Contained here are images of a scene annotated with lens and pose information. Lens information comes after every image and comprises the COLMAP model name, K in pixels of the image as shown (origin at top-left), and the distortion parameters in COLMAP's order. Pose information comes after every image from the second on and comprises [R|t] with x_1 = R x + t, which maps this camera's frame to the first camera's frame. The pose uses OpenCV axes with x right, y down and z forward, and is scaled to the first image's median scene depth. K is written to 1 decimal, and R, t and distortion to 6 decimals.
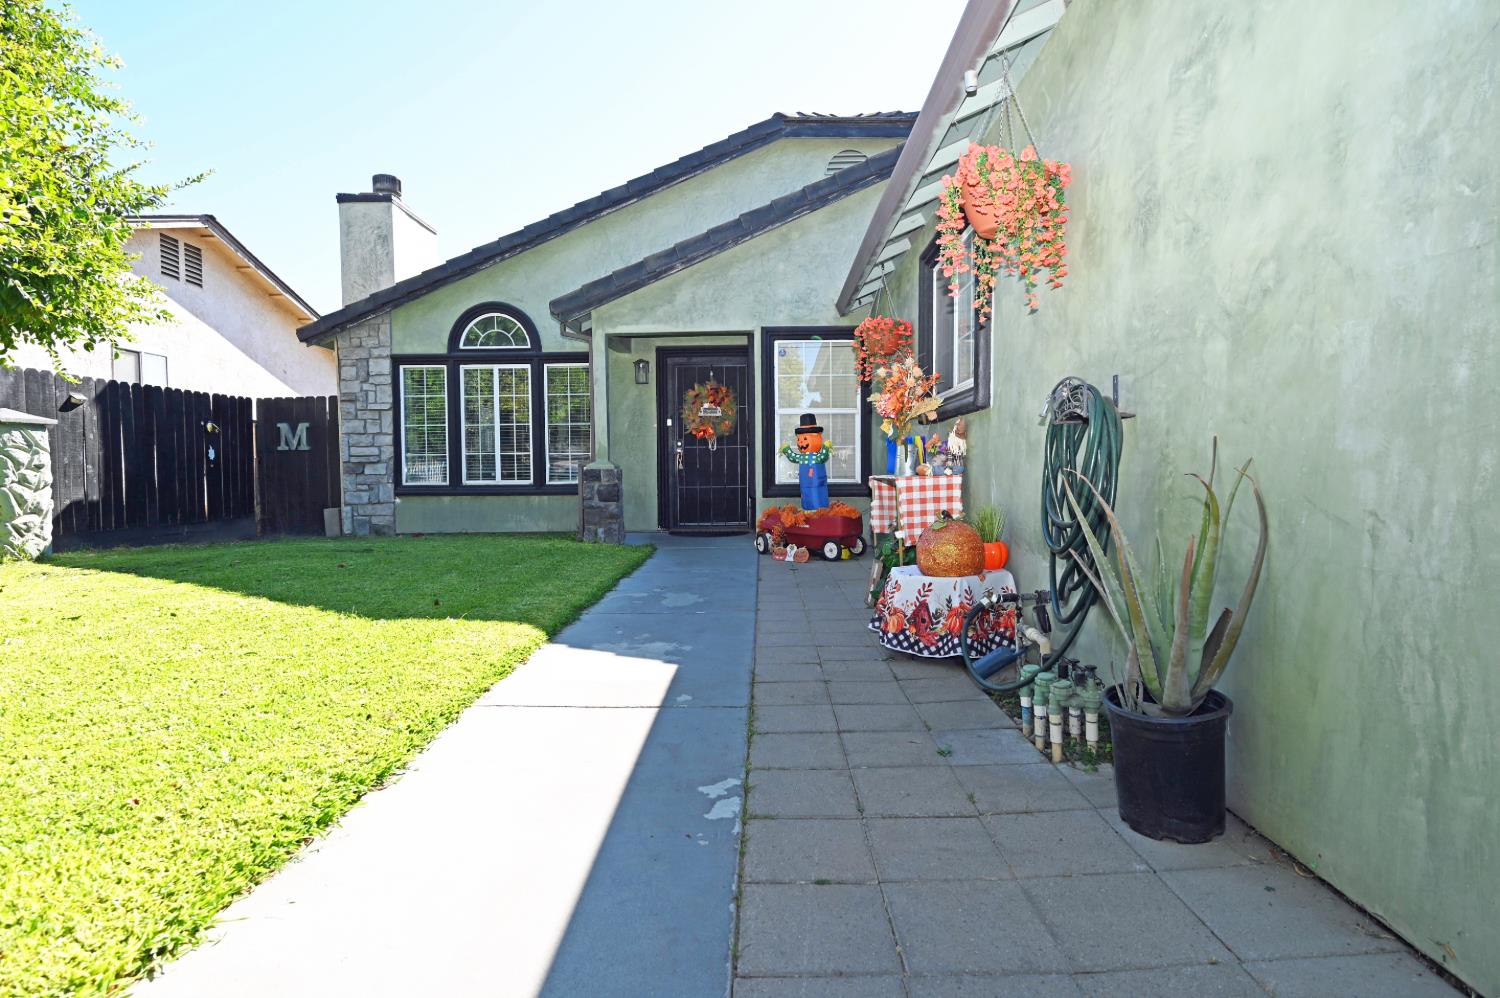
lens RADIAL K [[756.8, 0, 750.0], [0, 756.8, 499.0], [0, 0, 1]] dist [-0.000617, -0.000027]
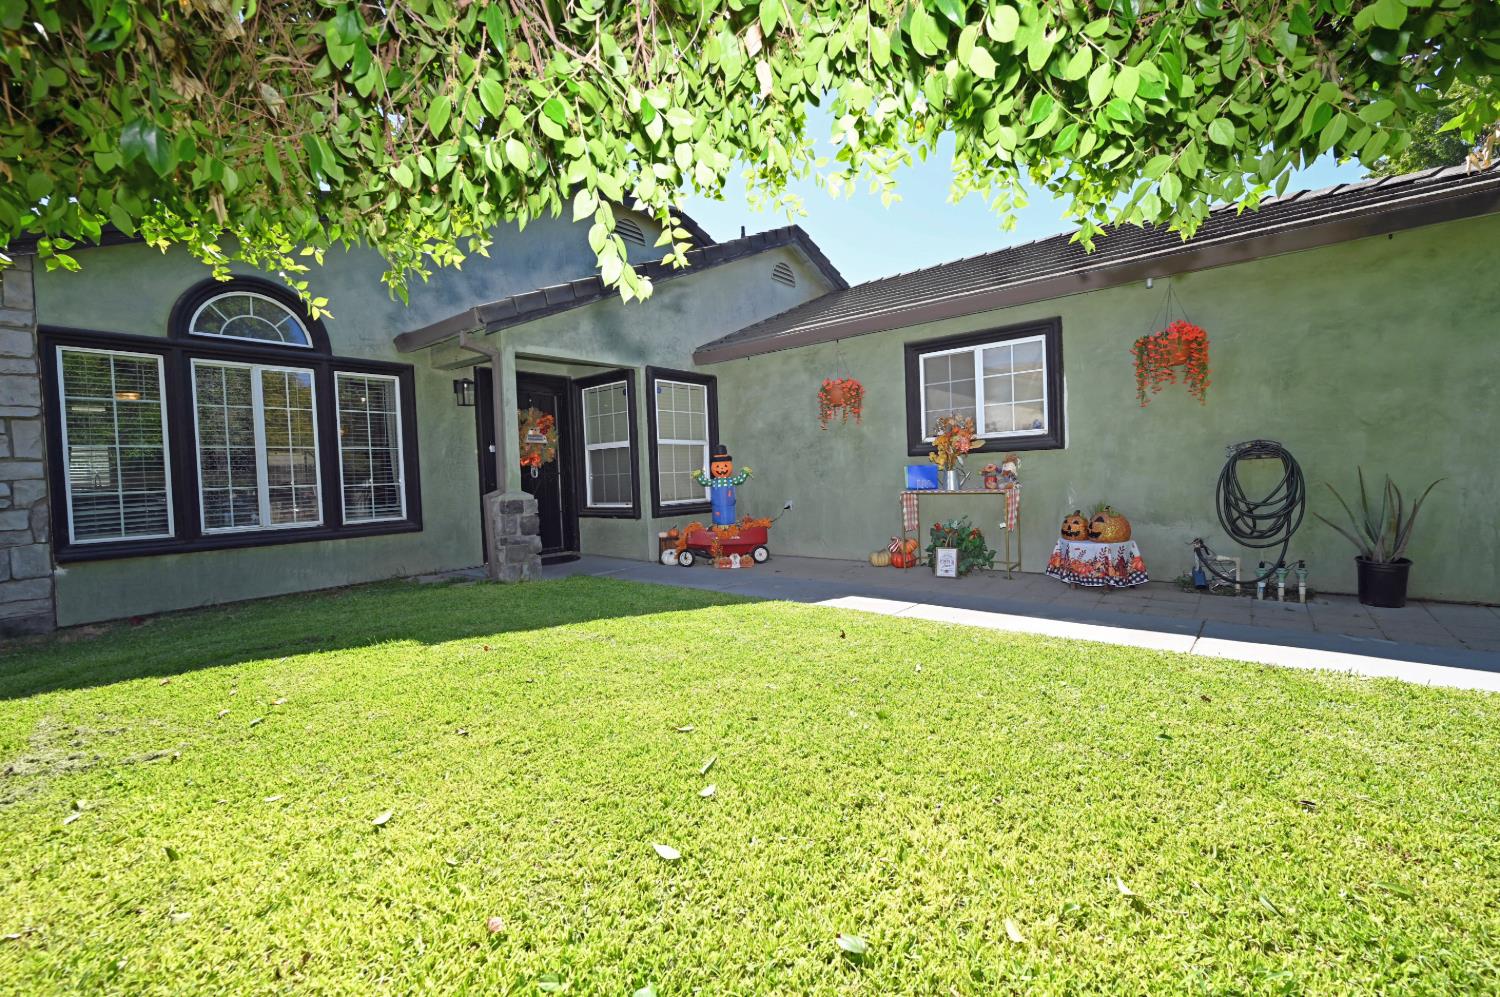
lens RADIAL K [[624.4, 0, 750.0], [0, 624.4, 495.0], [0, 0, 1]] dist [-0.001833, -0.000397]
pose [[0.612909, -0.040471, 0.789116, -0.520502], [0.063443, 0.997984, 0.001907, -0.024469], [-0.787602, 0.048895, 0.614241, 0.271489]]
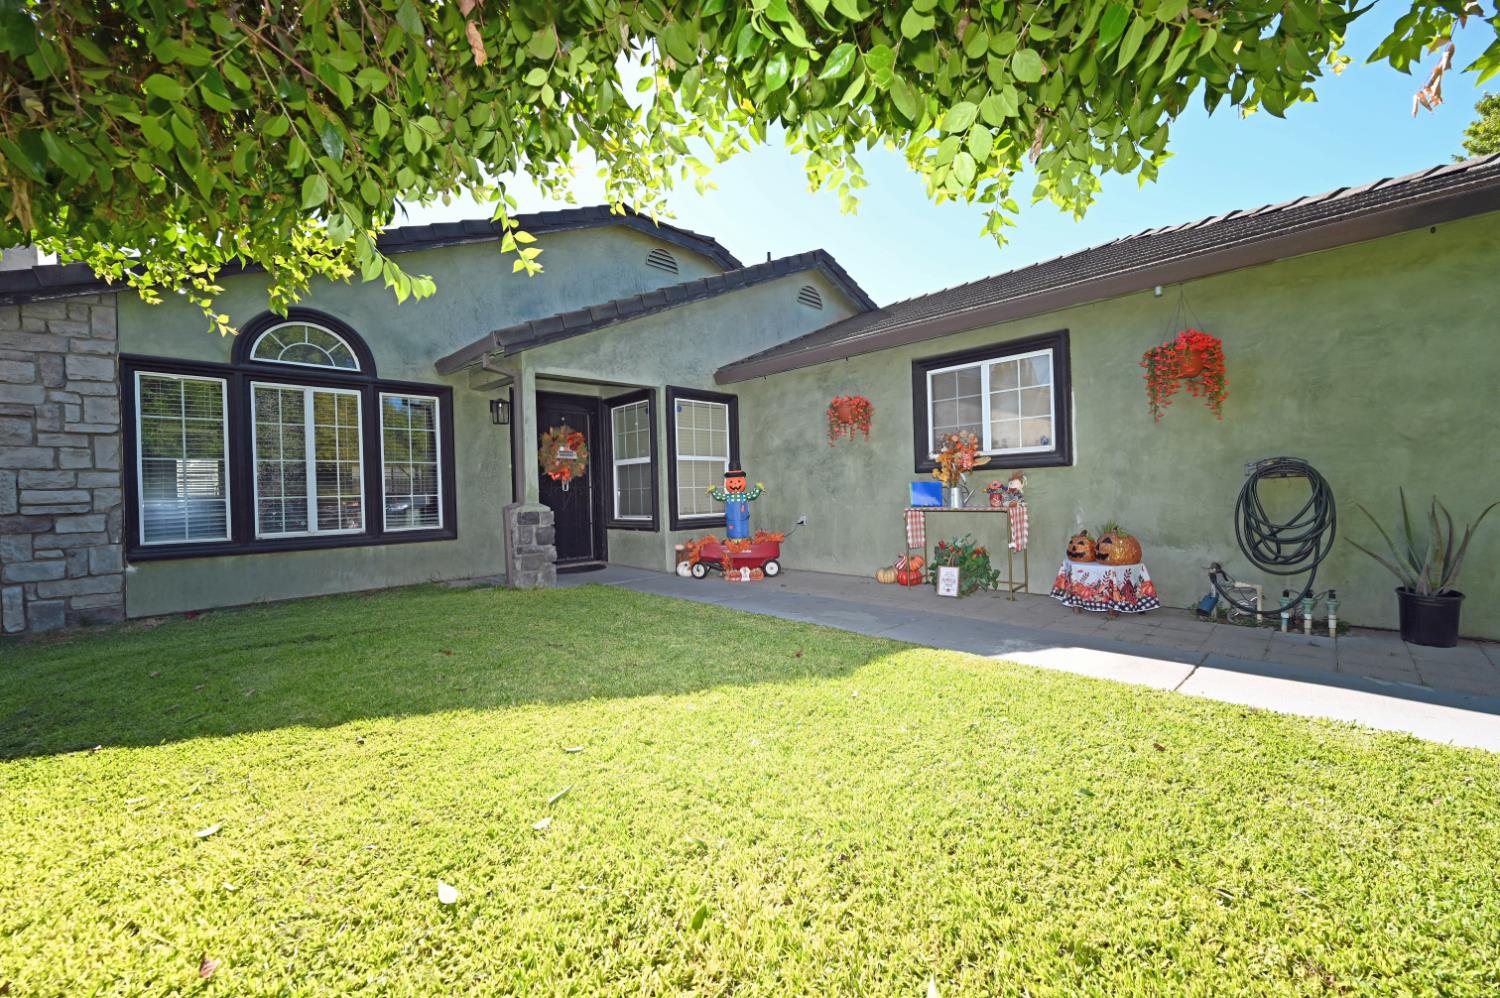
lens RADIAL K [[589.1, 0, 748.6], [0, 589.1, 496.3], [0, 0, 1]] dist [-0.001189, -0.000115]
pose [[0.695275, -0.015362, 0.718580, -0.461517], [0.050097, 0.998376, -0.027129, -0.020941], [-0.716996, 0.054861, 0.694915, 0.238736]]
